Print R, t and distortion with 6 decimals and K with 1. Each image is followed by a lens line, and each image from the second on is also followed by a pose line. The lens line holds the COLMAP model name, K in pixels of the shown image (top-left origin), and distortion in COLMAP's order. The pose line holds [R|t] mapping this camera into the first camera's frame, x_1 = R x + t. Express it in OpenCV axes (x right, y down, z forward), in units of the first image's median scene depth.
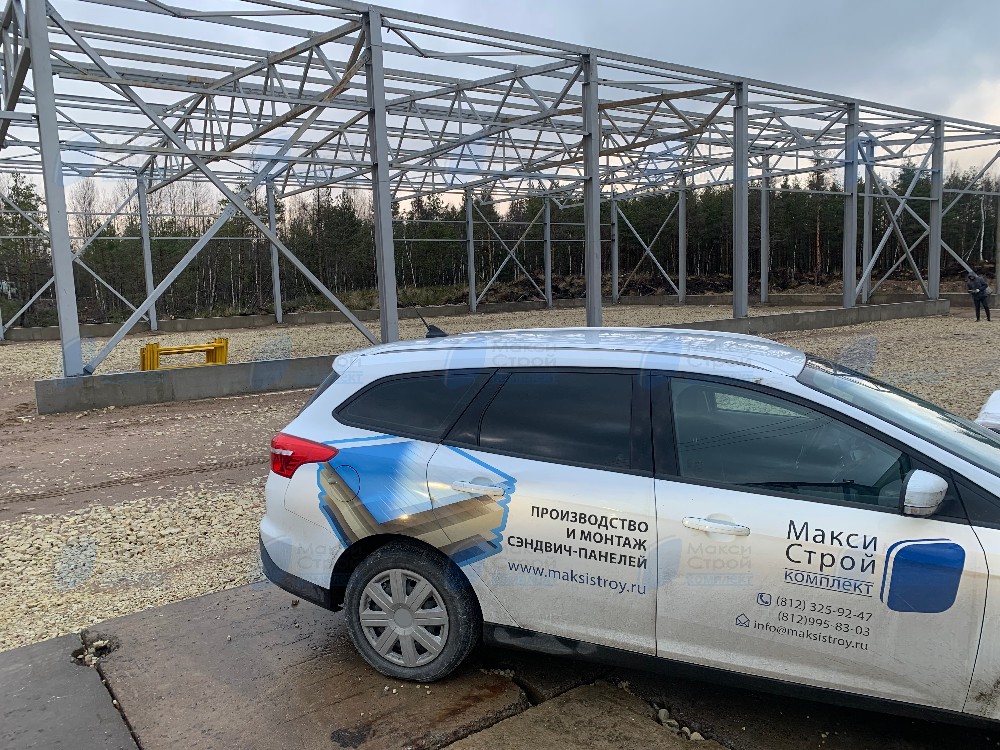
lens RADIAL K [[787.0, 0, 494.6], [0, 787.0, 372.1], [0, 0, 1]] dist [0.052839, -0.013307]
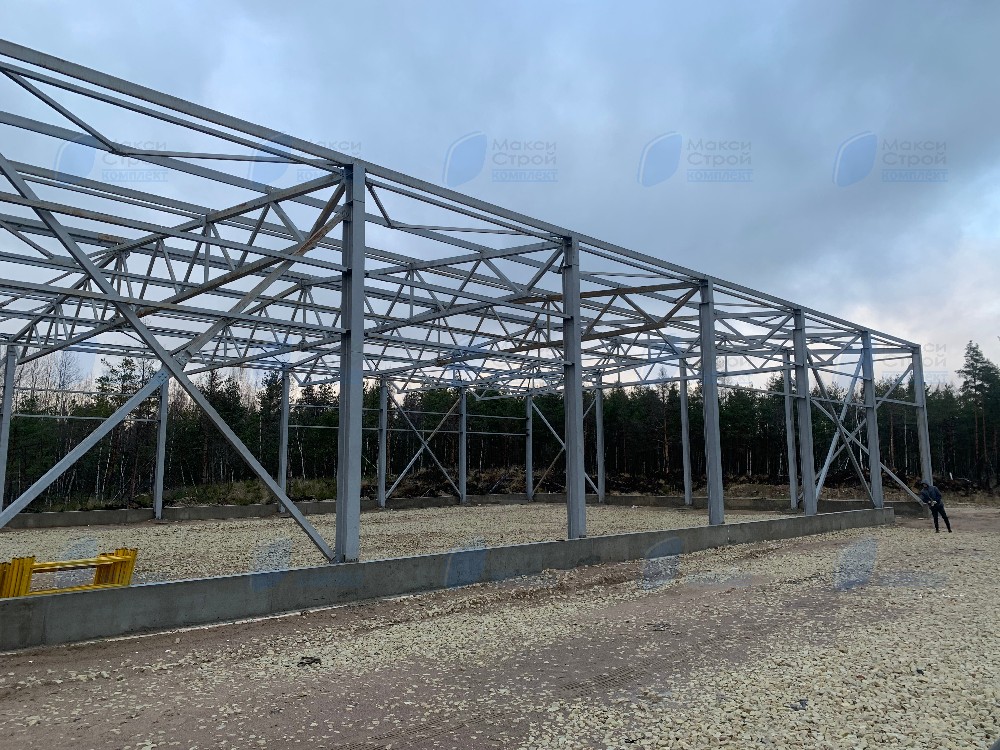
lens RADIAL K [[787.0, 0, 506.2], [0, 787.0, 380.2], [0, 0, 1]] dist [0.052839, -0.013307]
pose [[0.985977, 0.043966, 0.160986, -0.064072], [-0.005350, 0.972503, -0.232828, -0.012836], [-0.166796, 0.228702, 0.959101, 0.104952]]
